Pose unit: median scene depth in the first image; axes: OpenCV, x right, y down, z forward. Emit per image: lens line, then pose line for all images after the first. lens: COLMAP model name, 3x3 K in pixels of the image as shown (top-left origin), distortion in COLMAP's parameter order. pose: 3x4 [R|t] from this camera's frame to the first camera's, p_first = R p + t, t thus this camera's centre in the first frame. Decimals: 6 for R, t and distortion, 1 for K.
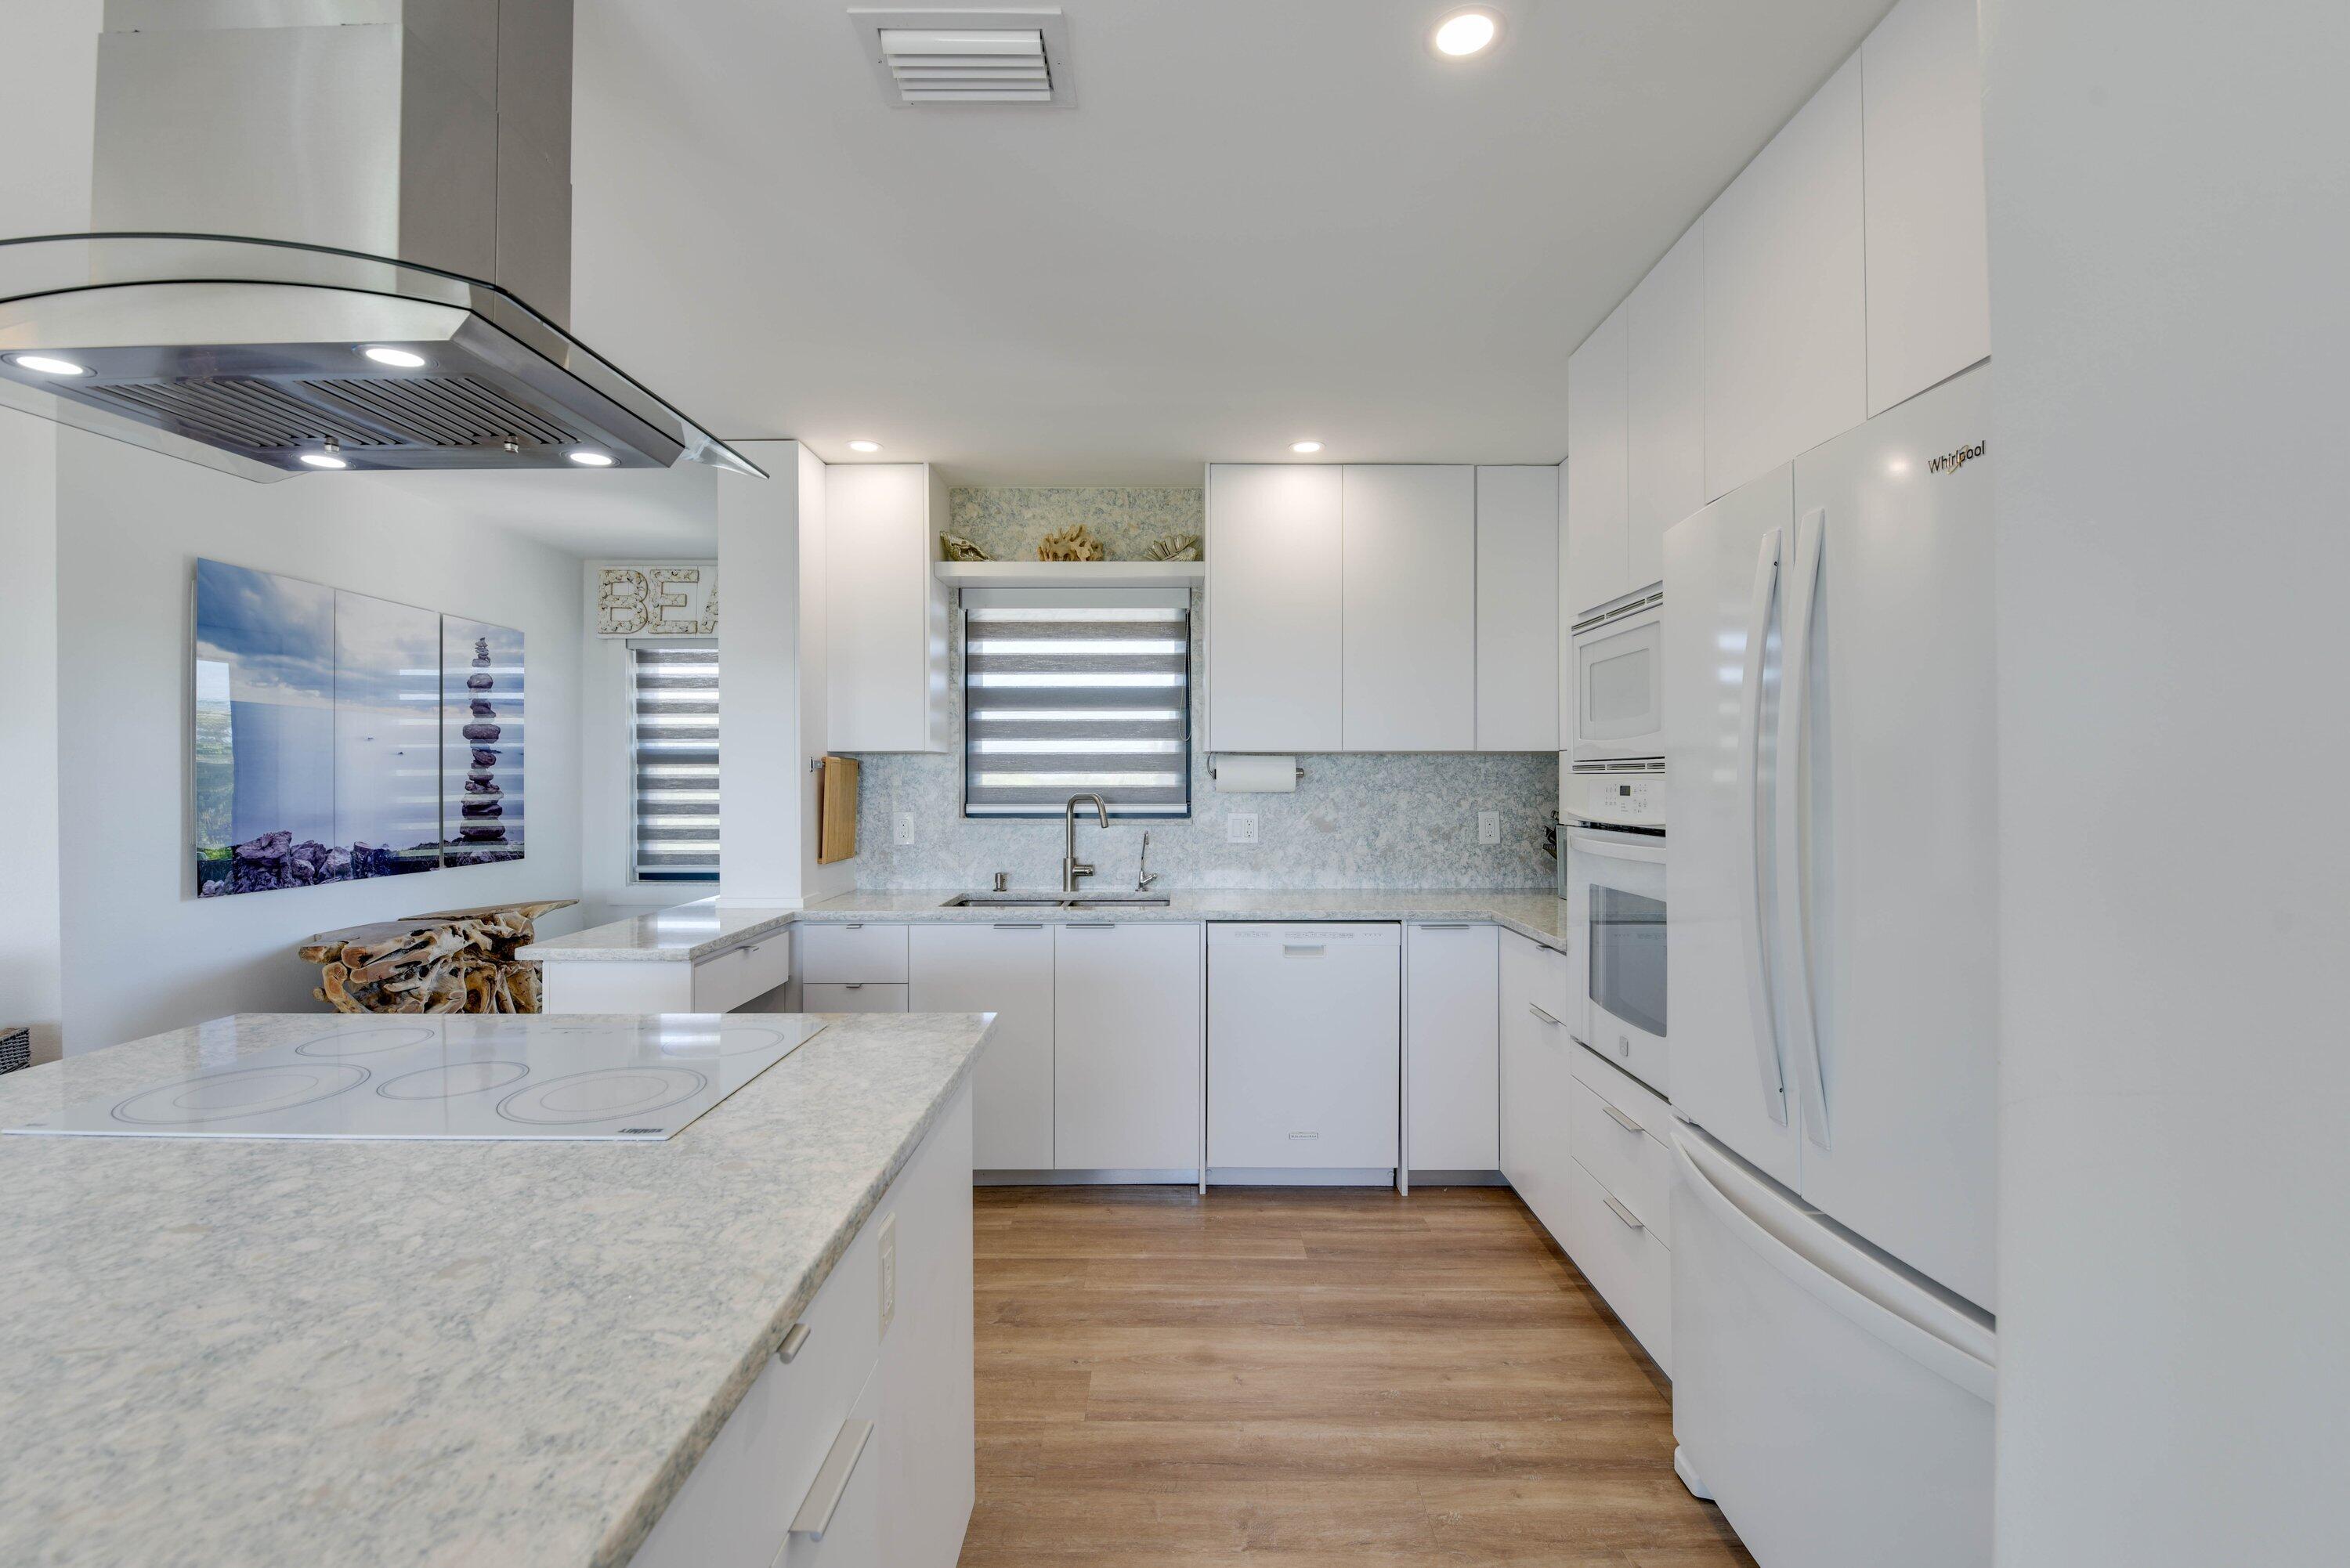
lens RADIAL K [[1043.5, 0, 1174.5], [0, 1043.5, 786.4], [0, 0, 1]] dist [-0.005076, -0.000041]
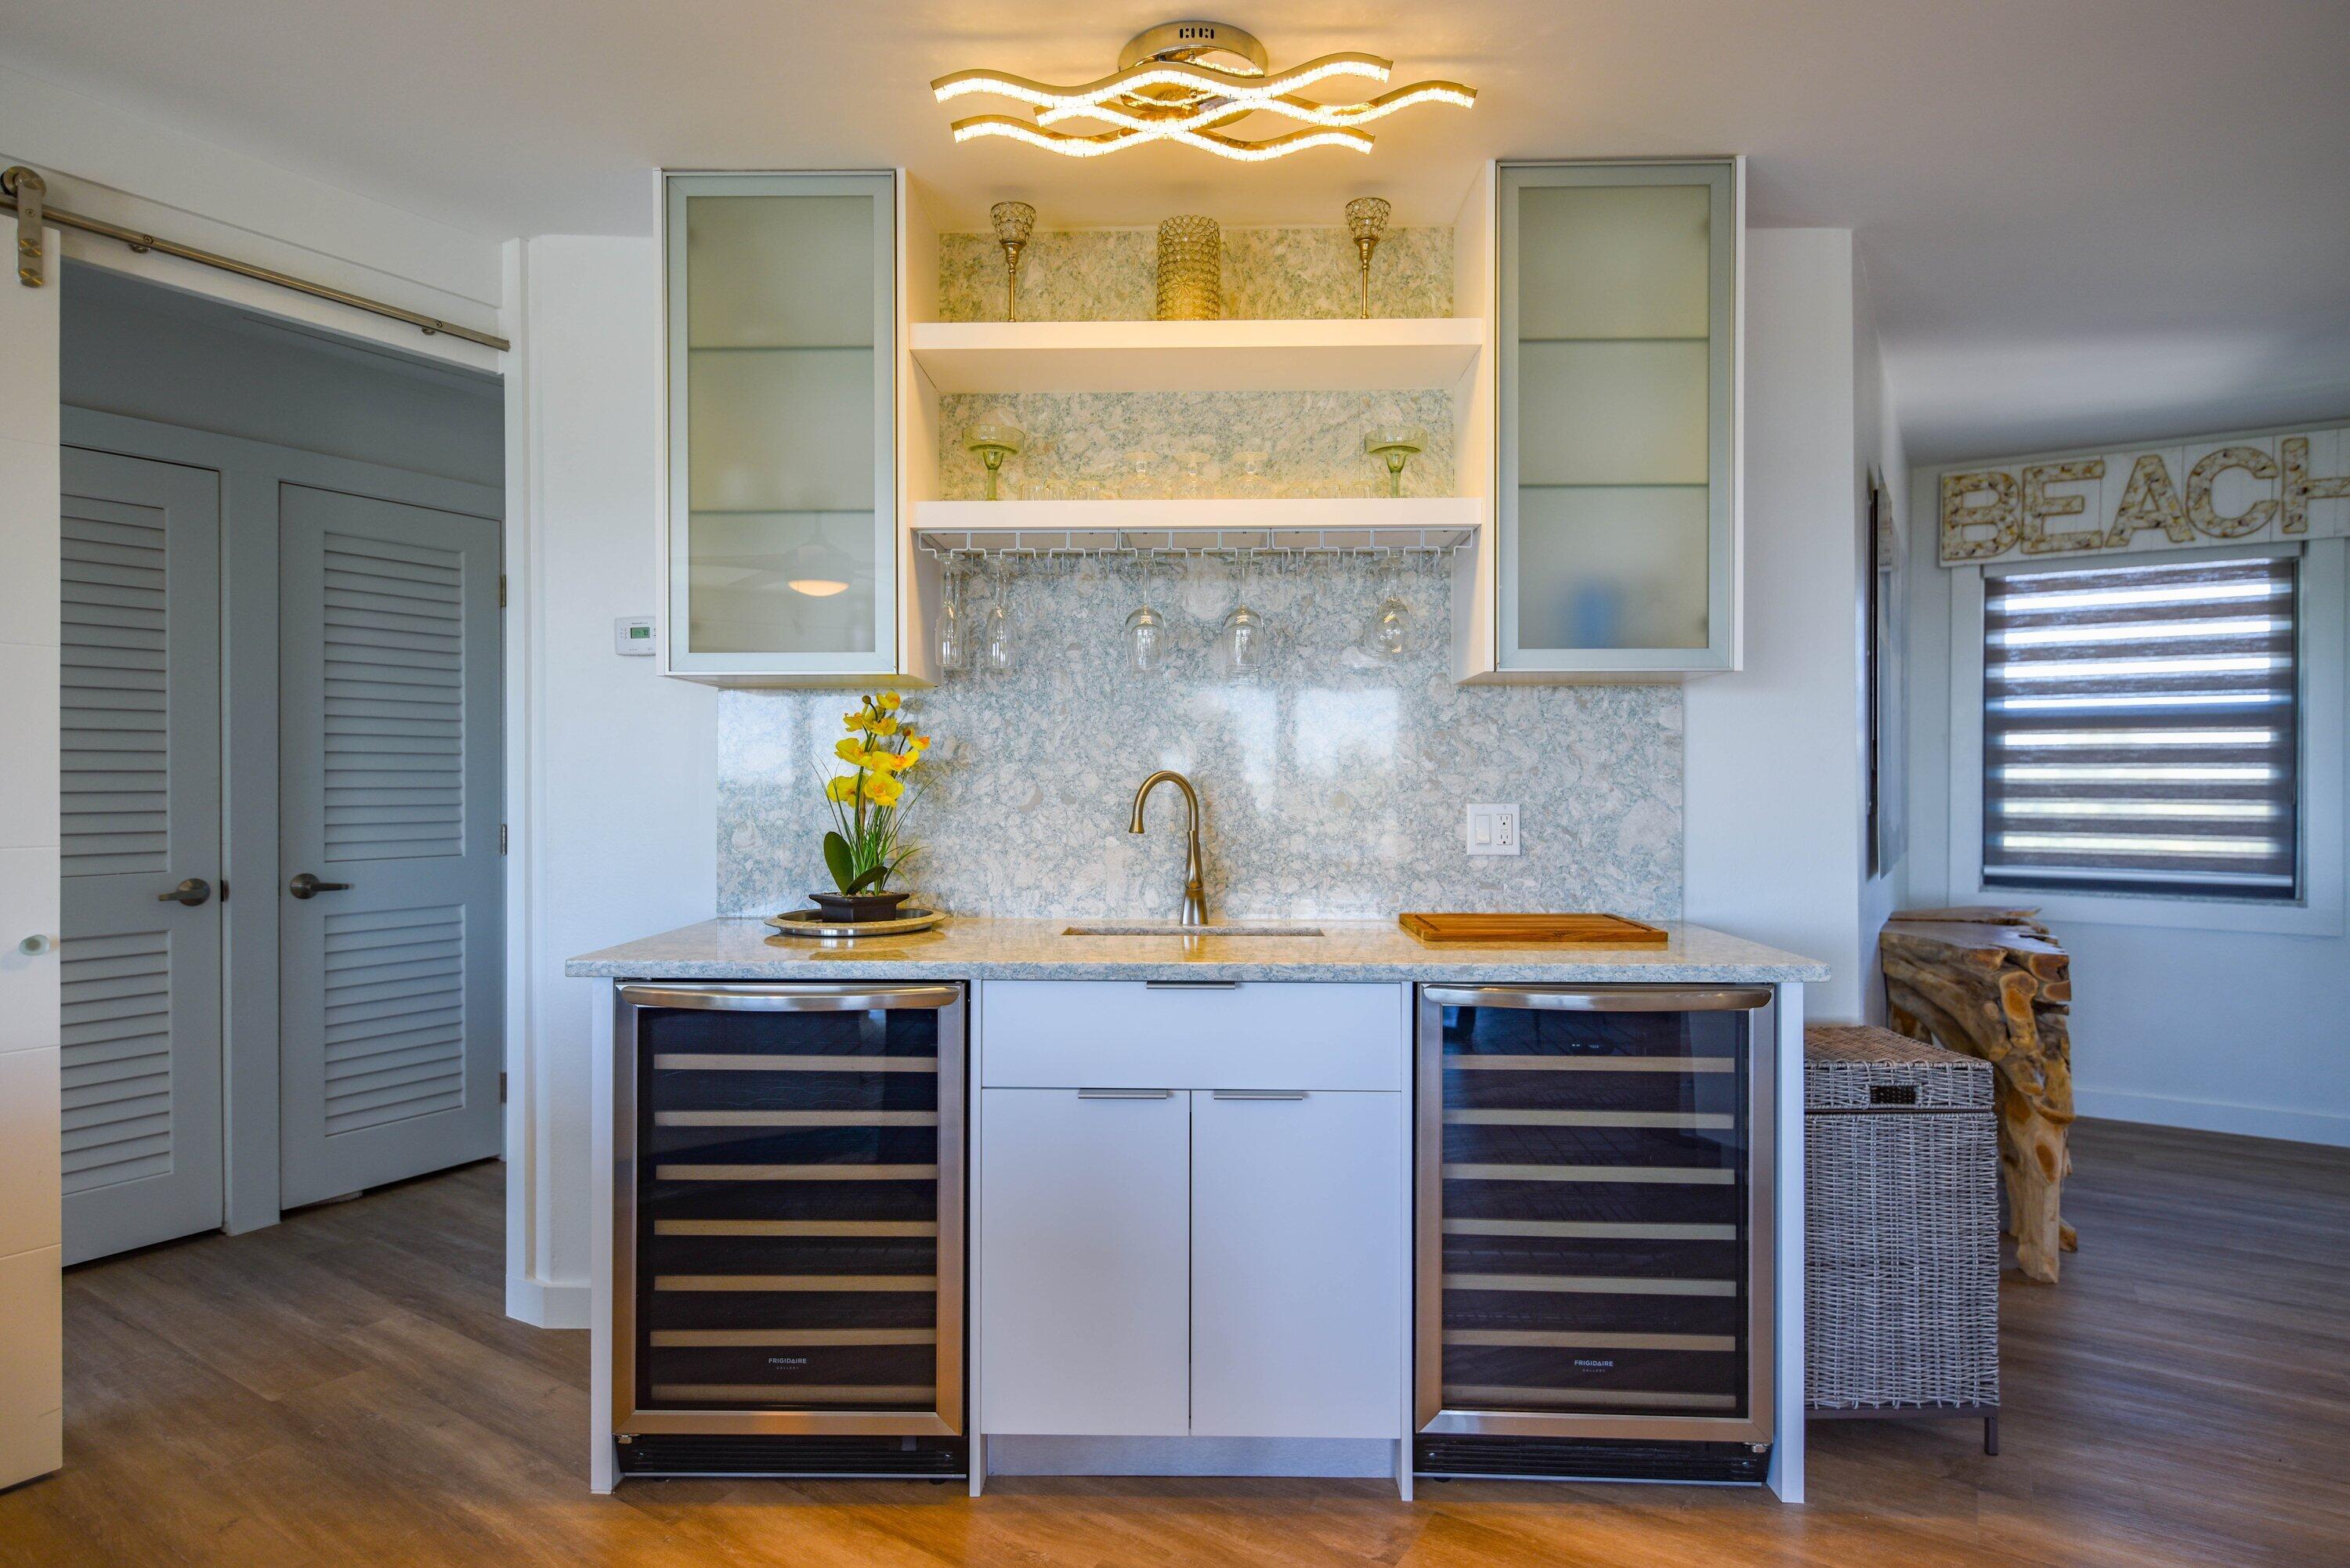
lens RADIAL K [[1242.2, 0, 1155.6], [0, 1242.2, 775.1], [0, 0, 1]] dist [-0.007783, -0.004587]
pose [[0.819828, 0.005202, -0.572587, -0.663470], [-0.009410, 0.999946, -0.004388, 0.027424], [0.572533, 0.008986, 0.819832, -0.101847]]
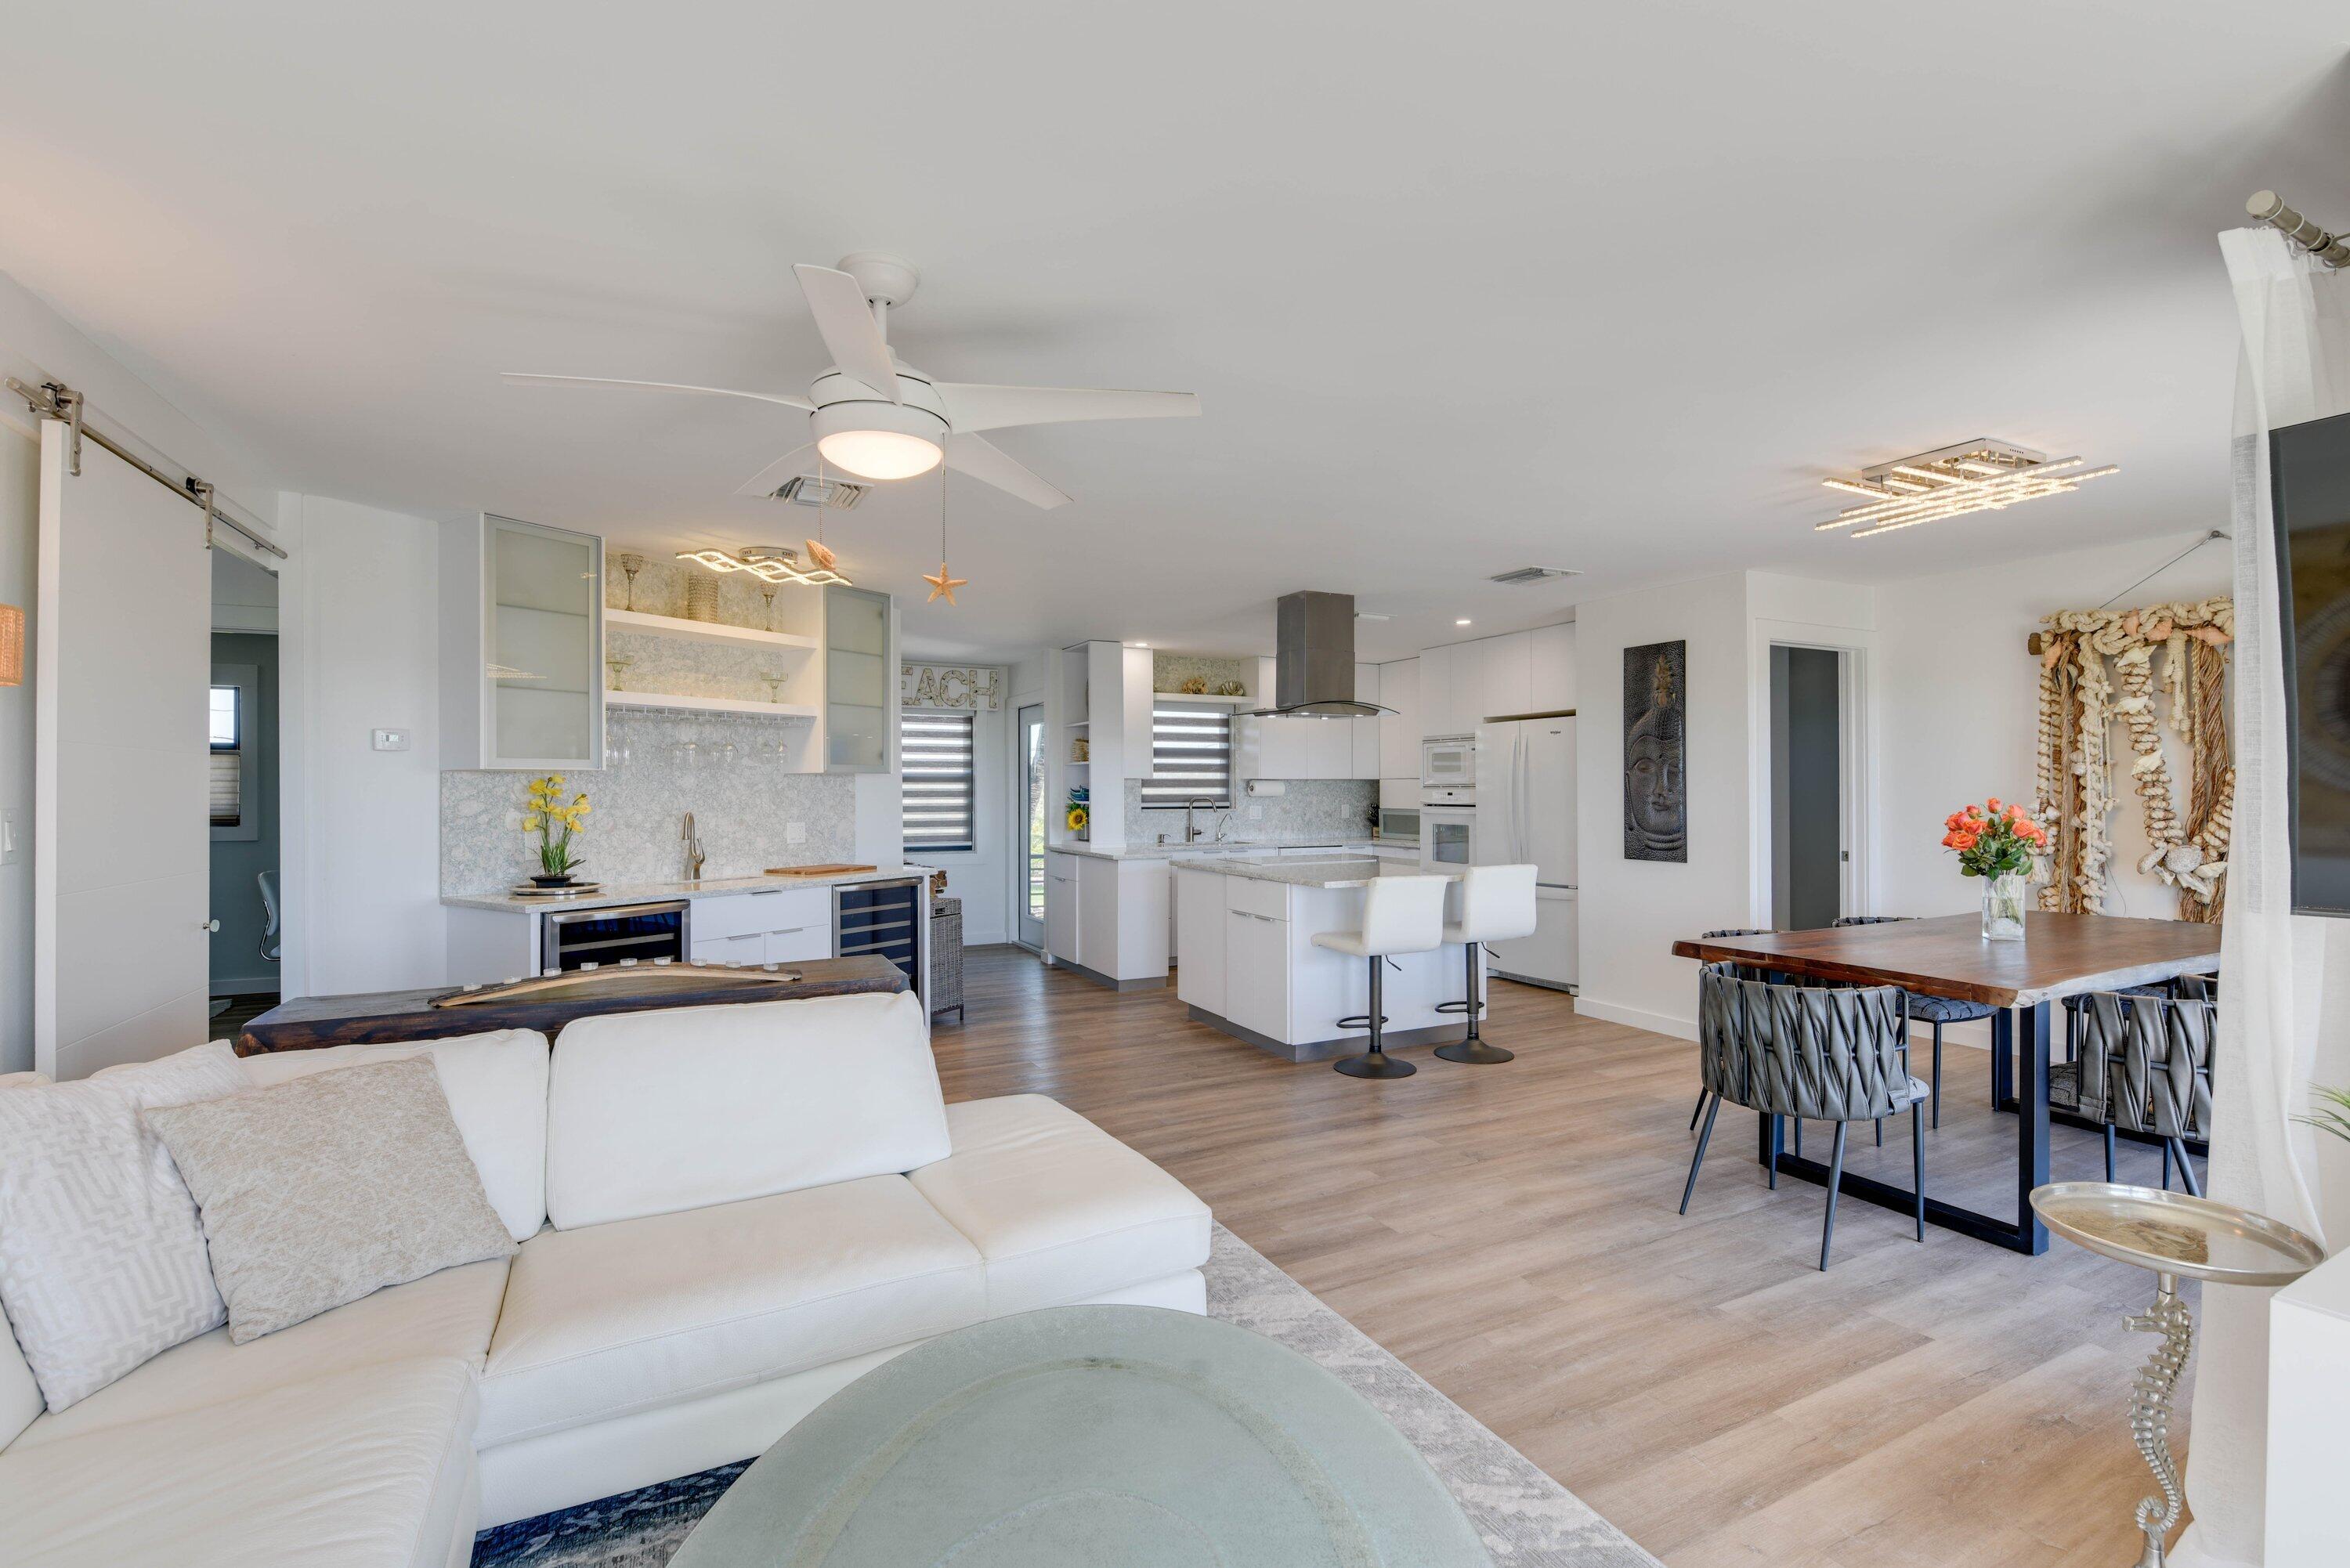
lens RADIAL K [[1041.5, 0, 1220.0], [0, 1041.5, 789.2], [0, 0, 1]] dist [-0.010230, -0.005234]
pose [[0.884032, -0.000216, 0.467426, -1.053987], [0.004893, 0.999949, -0.008792, 0.009084], [-0.467401, 0.010060, 0.883988, -0.955515]]
